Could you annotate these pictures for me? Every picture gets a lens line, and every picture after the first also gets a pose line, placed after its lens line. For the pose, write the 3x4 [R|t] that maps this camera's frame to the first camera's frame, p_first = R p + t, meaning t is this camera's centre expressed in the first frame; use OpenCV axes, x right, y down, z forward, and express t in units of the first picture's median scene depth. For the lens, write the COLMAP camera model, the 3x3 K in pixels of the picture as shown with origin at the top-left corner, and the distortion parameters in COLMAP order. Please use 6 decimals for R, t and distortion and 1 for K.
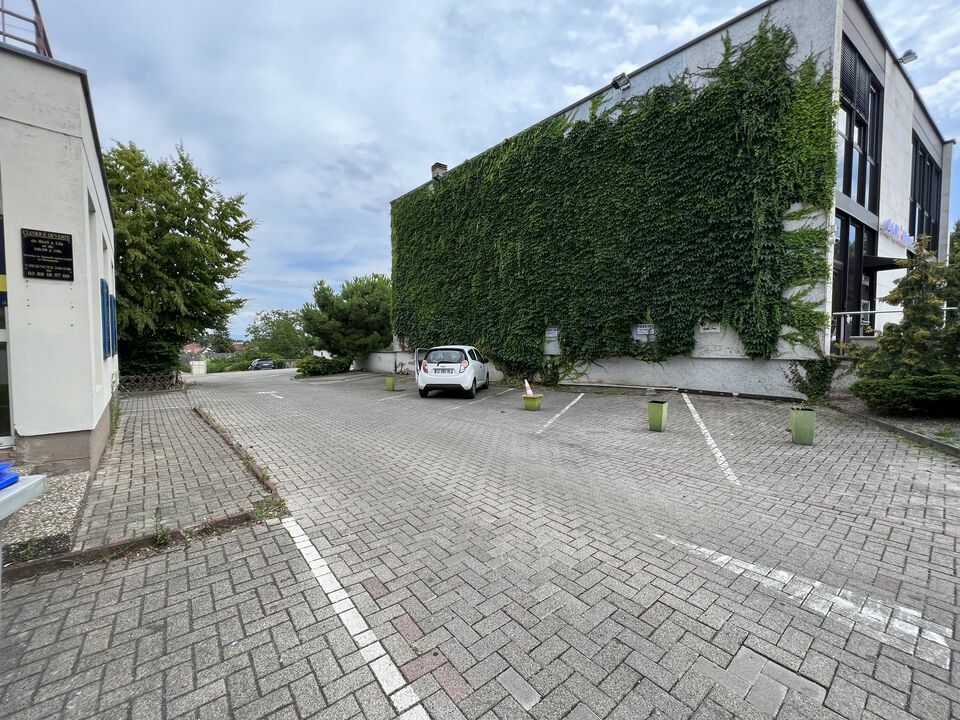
lens RADIAL K [[386.1, 0, 480.0], [0, 386.1, 360.0], [0, 0, 1]] dist [-0.000815, 0.000048]
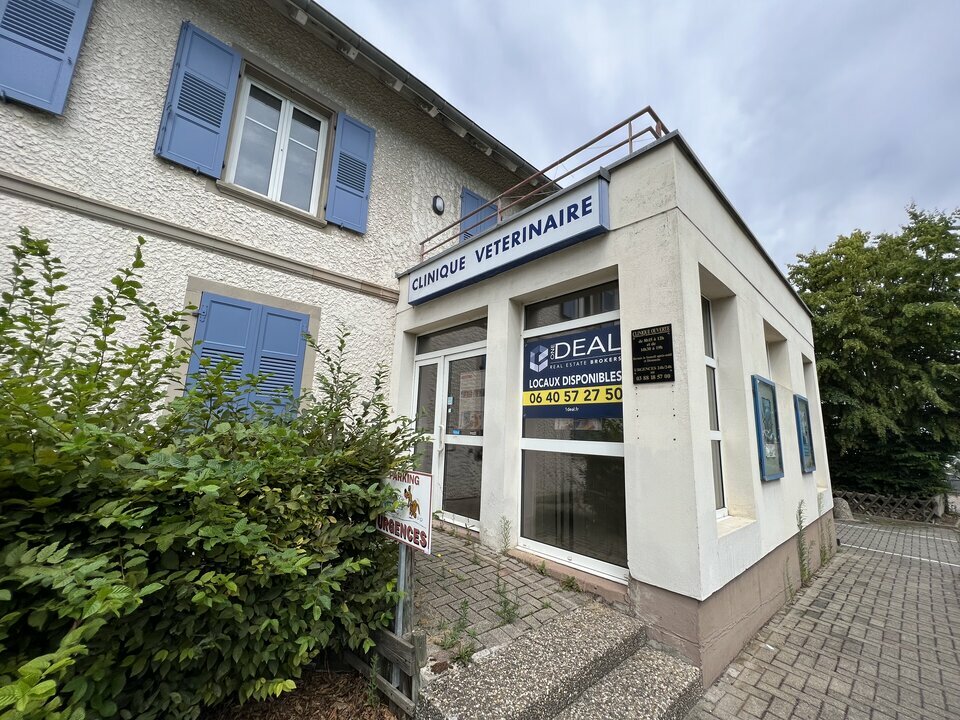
lens RADIAL K [[386.1, 0, 480.0], [0, 386.1, 360.0], [0, 0, 1]] dist [-0.000815, 0.000048]
pose [[0.016517, -0.187035, -0.982214, -0.294962], [-0.075298, 0.979326, -0.187751, -0.071779], [0.997024, 0.077060, 0.002092, 0.608559]]
